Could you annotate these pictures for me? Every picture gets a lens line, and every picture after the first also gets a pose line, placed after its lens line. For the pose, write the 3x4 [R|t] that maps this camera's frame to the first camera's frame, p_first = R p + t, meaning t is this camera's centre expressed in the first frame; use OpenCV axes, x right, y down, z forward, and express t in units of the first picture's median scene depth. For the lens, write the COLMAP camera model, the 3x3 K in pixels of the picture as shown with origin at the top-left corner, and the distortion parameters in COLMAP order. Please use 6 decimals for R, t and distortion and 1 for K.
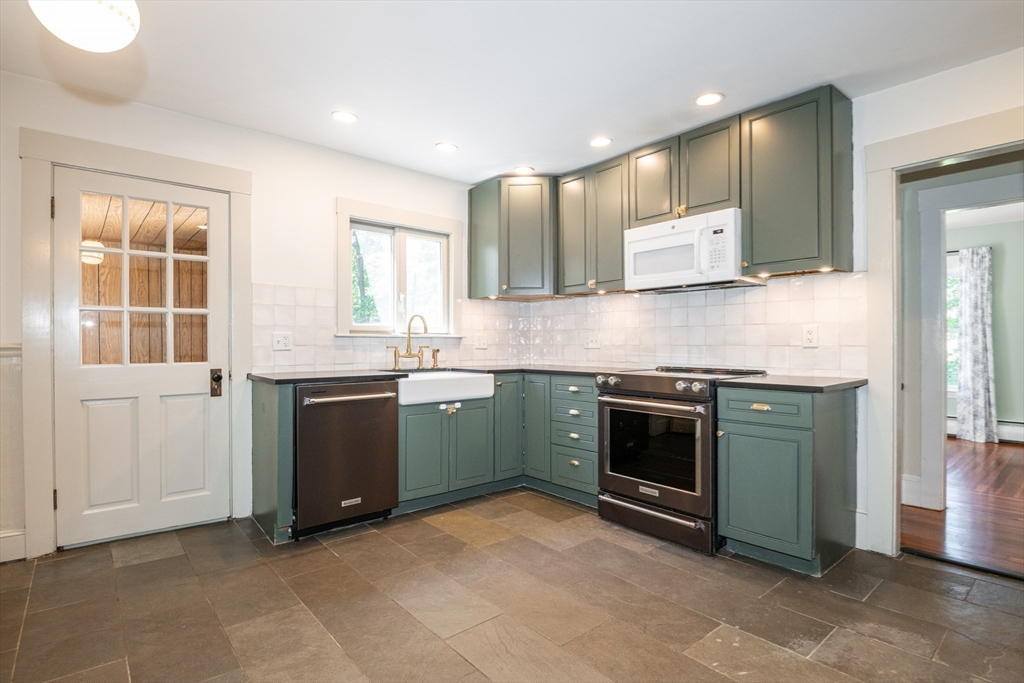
lens RADIAL K [[508.9, 0, 504.5], [0, 508.9, 340.3], [0, 0, 1]] dist [-0.012707, -0.004489]
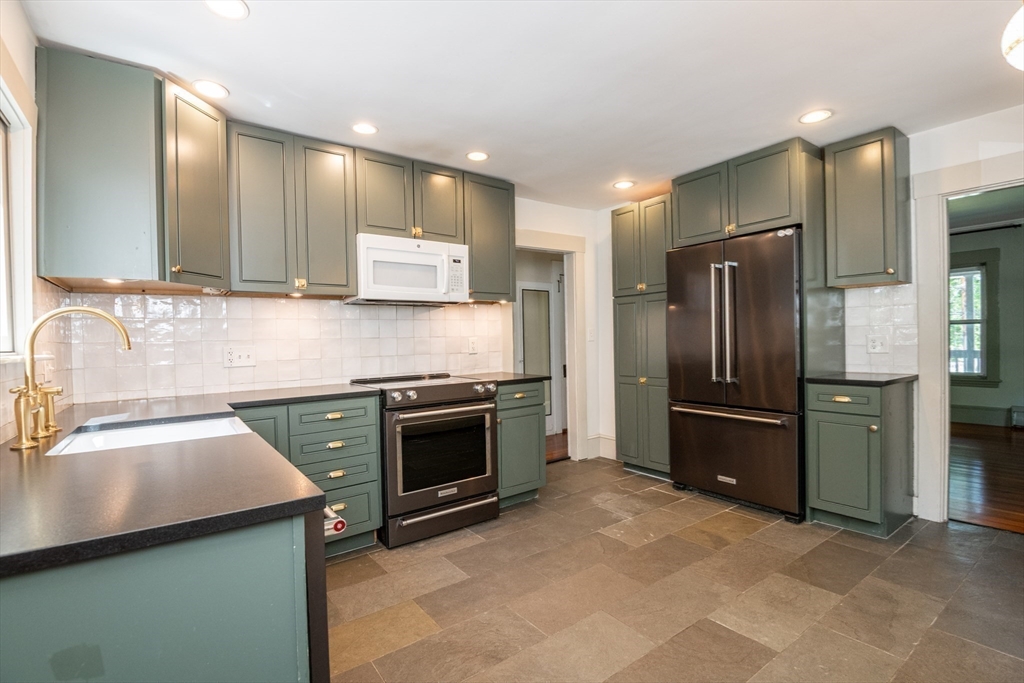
lens RADIAL K [[474.3, 0, 513.7], [0, 474.3, 346.1], [0, 0, 1]] dist [-0.013631, -0.008354]
pose [[0.048695, -0.011955, 0.998742, -0.661898], [0.020484, 0.999730, 0.010968, -0.018300], [-0.998604, 0.019925, 0.048927, 0.756812]]
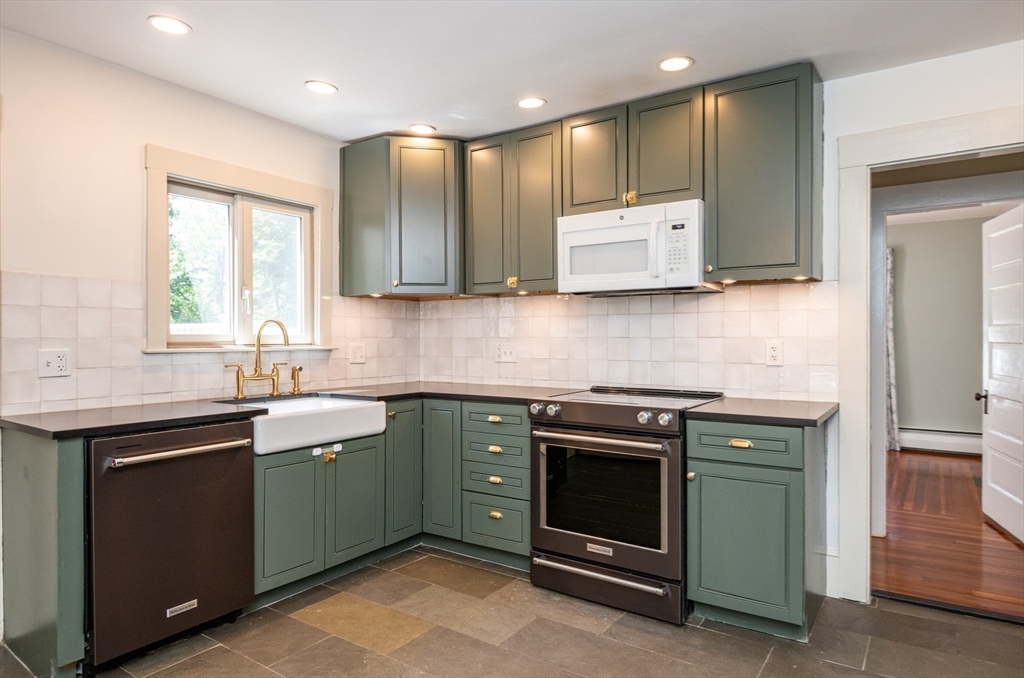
lens RADIAL K [[609.4, 0, 514.4], [0, 609.4, 334.7], [0, 0, 1]] dist [0.006099, -0.011661]
pose [[0.962016, -0.000565, 0.272993, -0.097554], [0.000309, 0.999999, 0.000981, -0.037269], [-0.272993, -0.000860, 0.962016, 0.112626]]
